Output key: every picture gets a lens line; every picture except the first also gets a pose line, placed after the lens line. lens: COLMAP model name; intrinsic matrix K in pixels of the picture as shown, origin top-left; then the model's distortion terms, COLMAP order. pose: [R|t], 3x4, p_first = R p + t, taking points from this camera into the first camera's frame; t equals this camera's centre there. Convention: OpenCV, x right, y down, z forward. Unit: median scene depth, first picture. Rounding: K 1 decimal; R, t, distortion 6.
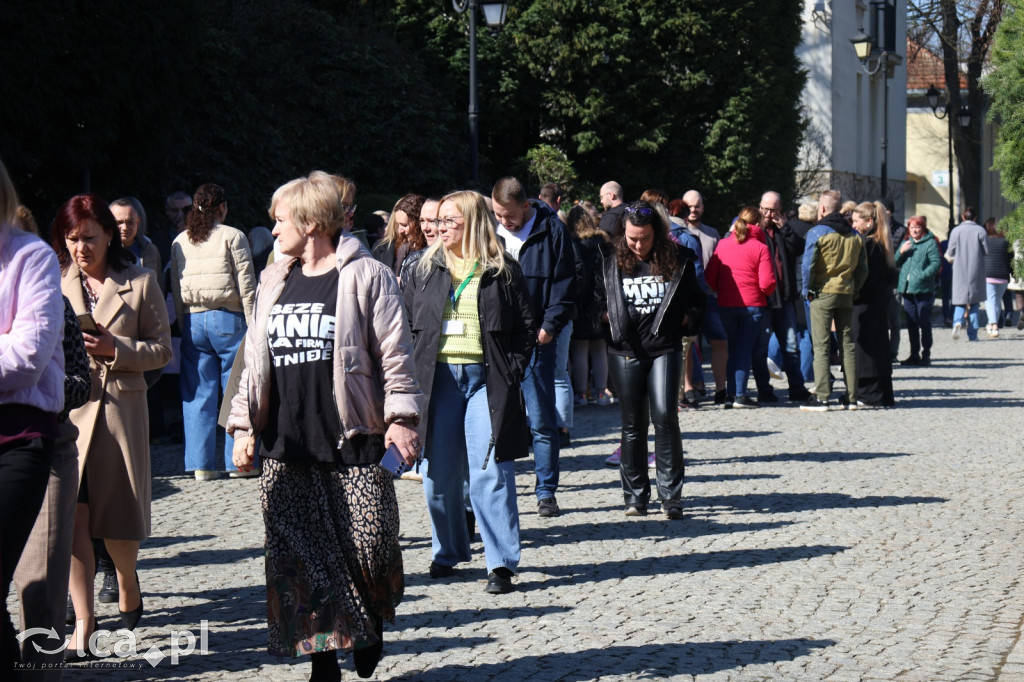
lens RADIAL K [[2881.3, 0, 512.2], [0, 2881.3, 341.5], [0, 0, 1]] dist [-0.063742, 0.072357]
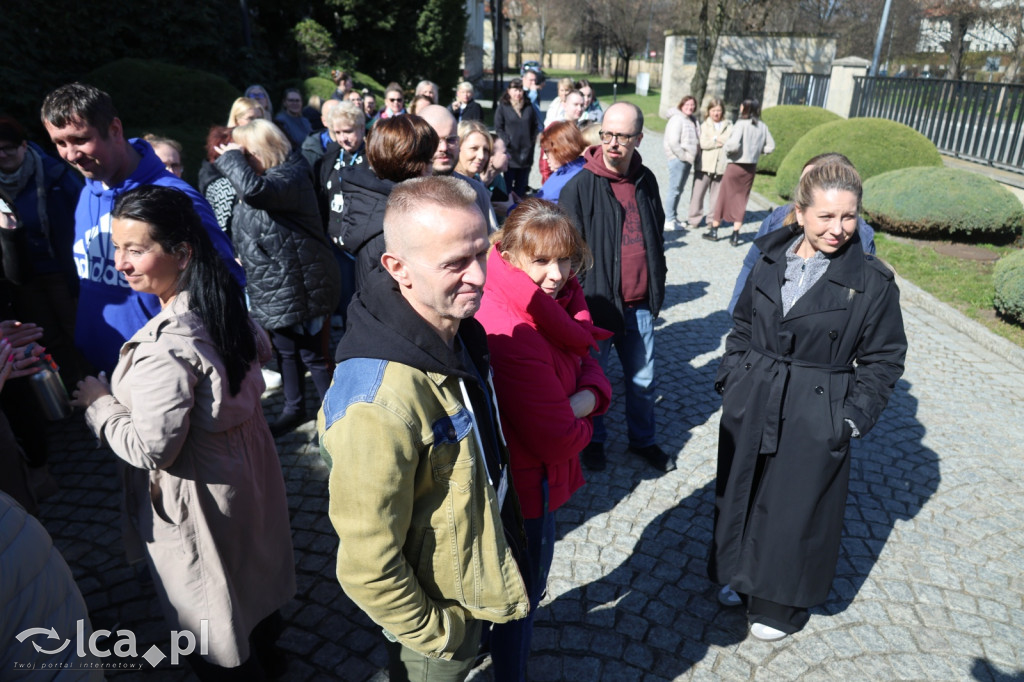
lens RADIAL K [[697.6, 0, 511.5], [0, 697.6, 343.0], [0, 0, 1]] dist [-0.000138, -0.001504]
pose [[0.976834, -0.053443, 0.207220, 0.024009], [-0.021035, 0.939647, 0.341498, -0.032815], [-0.212964, -0.337946, 0.916754, 0.524086]]
